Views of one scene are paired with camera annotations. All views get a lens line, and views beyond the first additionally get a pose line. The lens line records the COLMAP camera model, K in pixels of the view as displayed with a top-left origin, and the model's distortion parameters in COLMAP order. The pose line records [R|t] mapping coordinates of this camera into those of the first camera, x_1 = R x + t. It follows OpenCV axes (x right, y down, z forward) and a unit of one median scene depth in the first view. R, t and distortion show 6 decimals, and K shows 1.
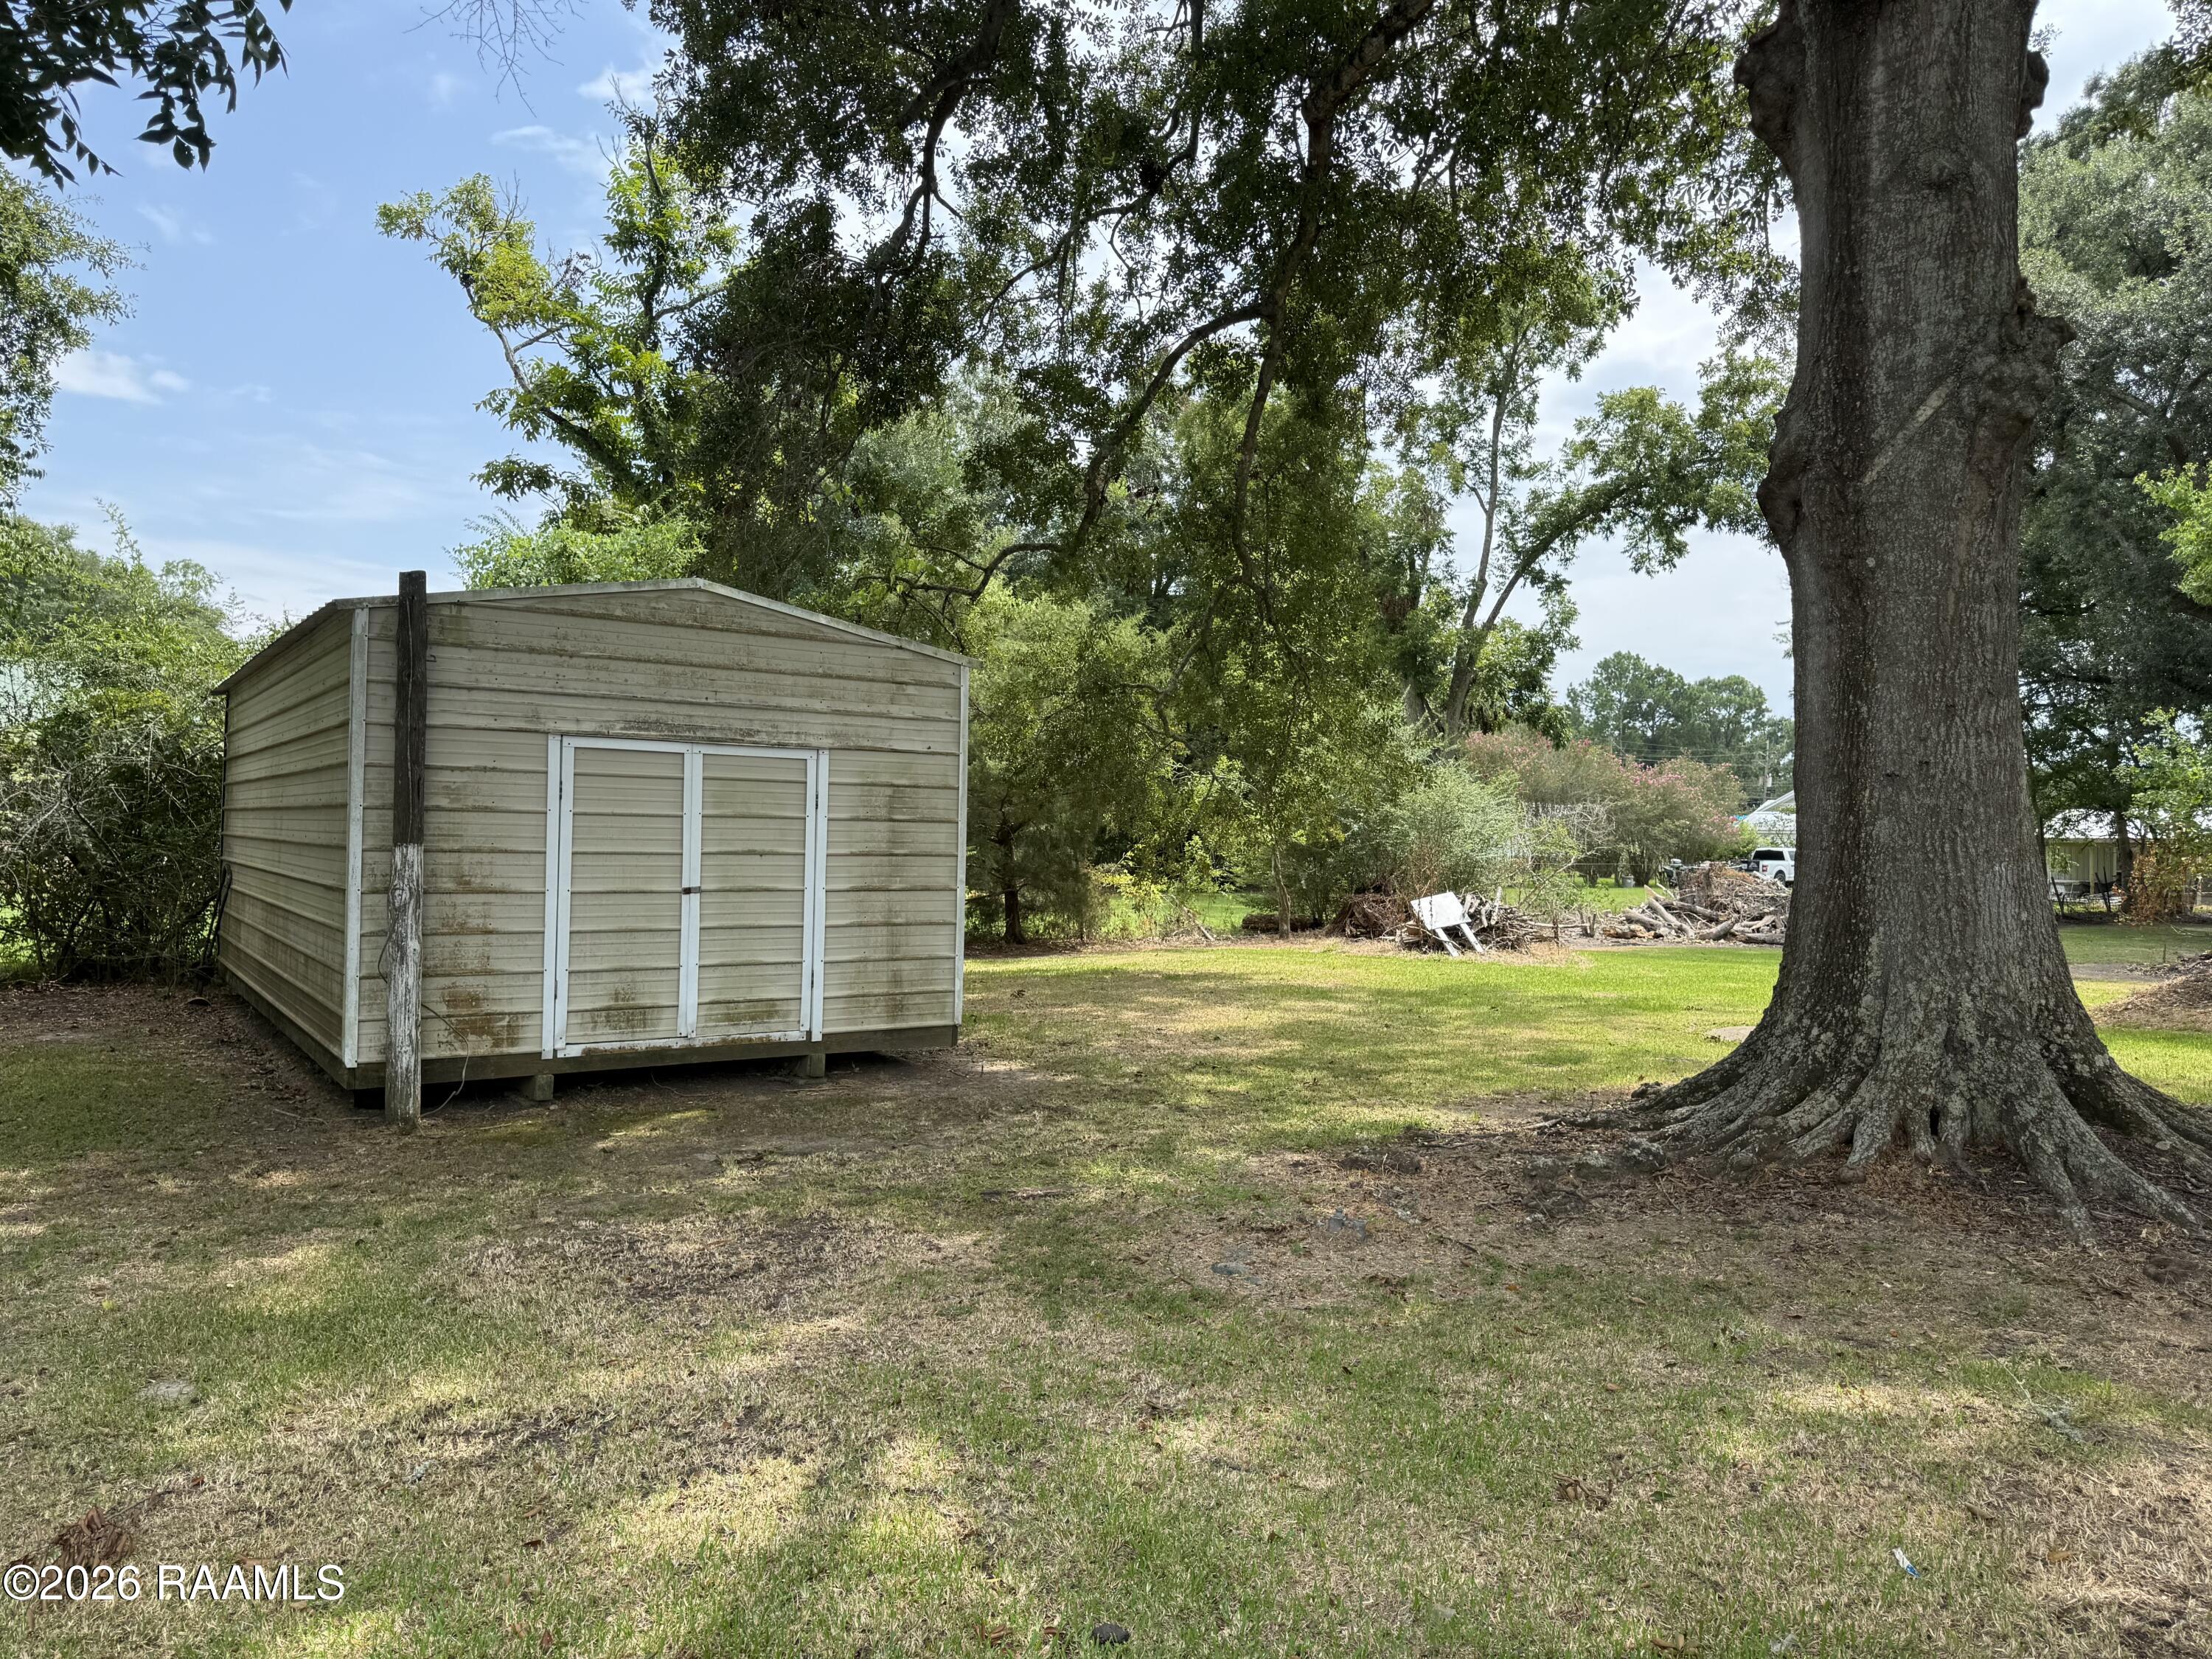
lens RADIAL K [[1556.6, 0, 1106.0], [0, 1556.6, 829.5], [0, 0, 1]] dist [0.090802, -0.129833]
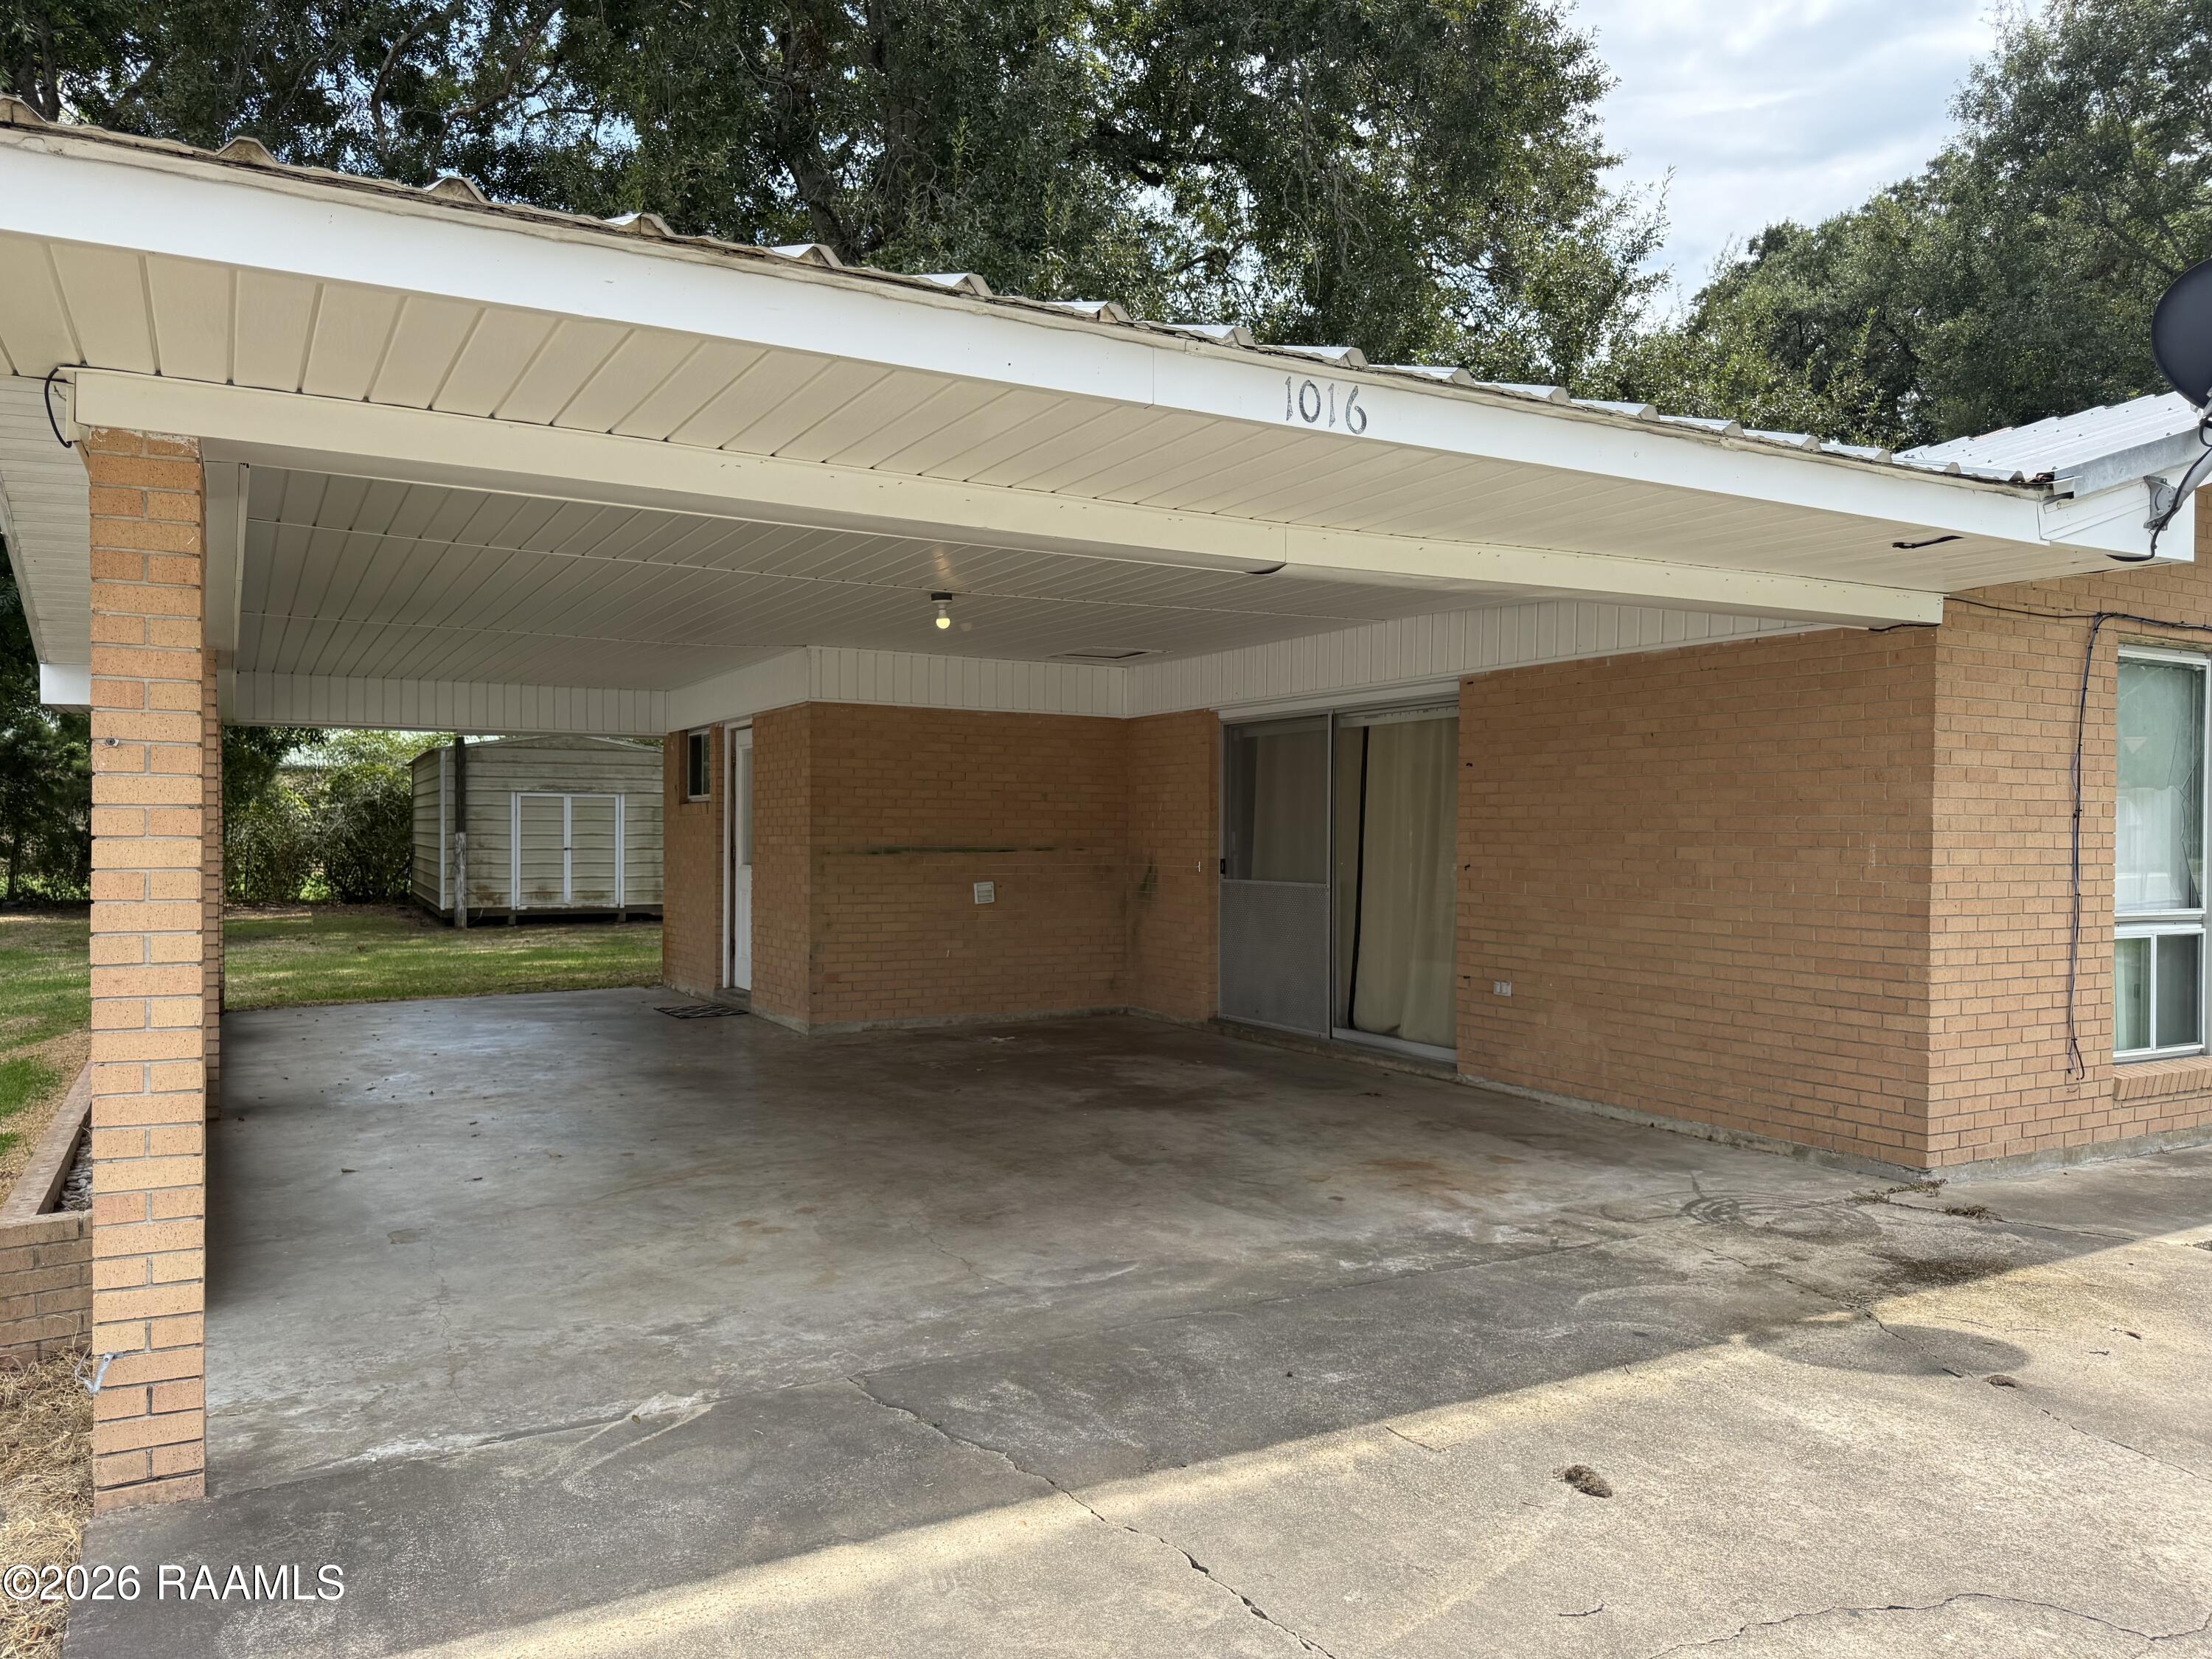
lens RADIAL K [[1556.6, 0, 1106.0], [0, 1556.6, 829.5], [0, 0, 1]] dist [0.090802, -0.129833]
pose [[0.992278, -0.014124, -0.123224, 1.010328], [0.014861, 0.999877, 0.005068, 0.006715], [0.123138, -0.006860, 0.992366, -1.593822]]
